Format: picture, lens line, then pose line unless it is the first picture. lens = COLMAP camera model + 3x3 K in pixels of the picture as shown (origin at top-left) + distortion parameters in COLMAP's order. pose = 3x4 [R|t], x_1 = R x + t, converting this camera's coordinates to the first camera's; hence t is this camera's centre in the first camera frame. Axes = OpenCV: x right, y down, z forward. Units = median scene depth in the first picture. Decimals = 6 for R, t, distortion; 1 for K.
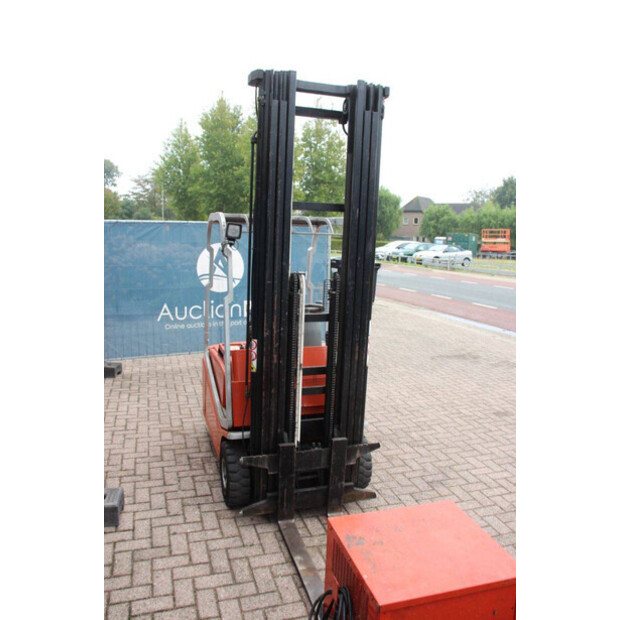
lens RADIAL K [[513.4, 0, 313.9], [0, 513.4, 309.5], [0, 0, 1]] dist [-0.160204, 0.132673]
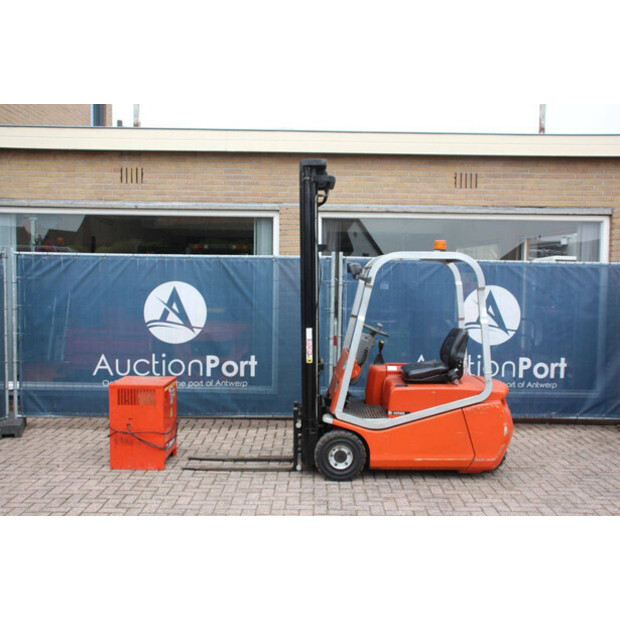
lens RADIAL K [[719.5, 0, 312.7], [0, 719.5, 308.9], [0, 0, 1]] dist [-0.010924, 0.000000]
pose [[-0.310400, 0.010299, -0.950550, 1.731843], [-0.163100, 0.984536, 0.063927, -0.138397], [0.936510, 0.174878, -0.303920, 1.433842]]
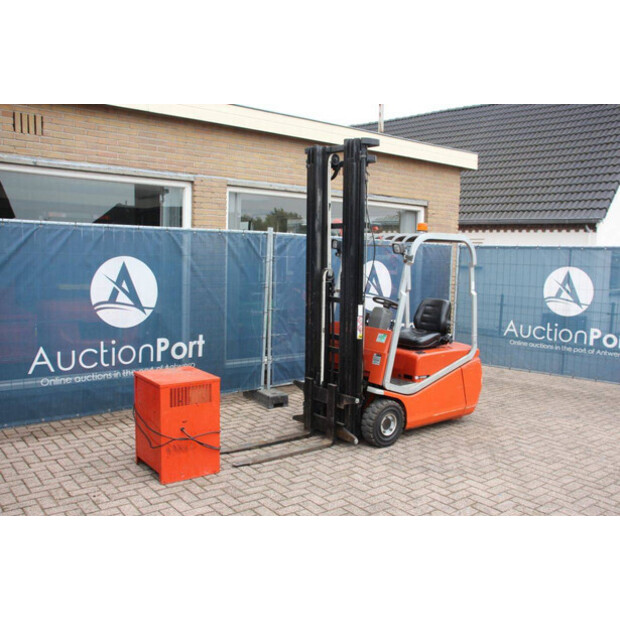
lens RADIAL K [[601.8, 0, 321.8], [0, 601.8, 302.4], [0, 0, 1]] dist [-0.069299, 0.000000]
pose [[0.353534, 0.055841, -0.933754, 1.434955], [-0.156521, 0.987675, -0.000196, 0.027203], [0.922234, 0.146221, 0.357916, 0.295996]]
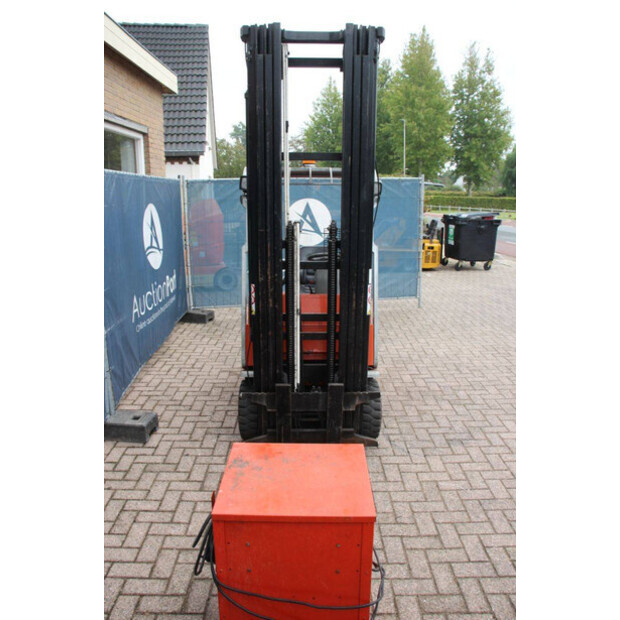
lens RADIAL K [[513.4, 0, 314.0], [0, 513.4, 310.9], [0, 0, 1]] dist [-0.160204, 0.132673]
pose [[0.955280, 0.040202, -0.292957, 0.272174], [-0.016192, 0.996340, 0.083927, 0.018211], [0.295259, -0.075430, 0.952435, 0.011097]]
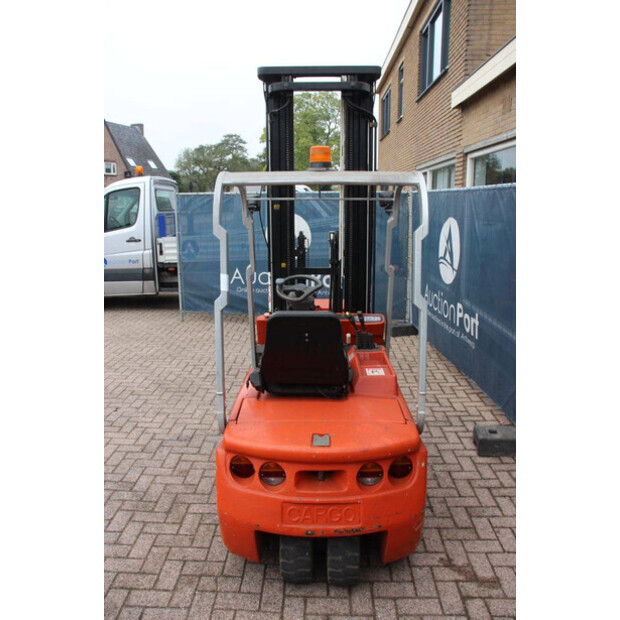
lens RADIAL K [[513.4, 0, 301.9], [0, 513.4, 308.2], [0, 0, 1]] dist [-0.160204, 0.132673]
pose [[-0.937492, -0.098891, 0.333660, -0.327274], [0.025709, 0.936475, 0.349792, -0.282196], [-0.347056, 0.336505, -0.875395, 1.842902]]
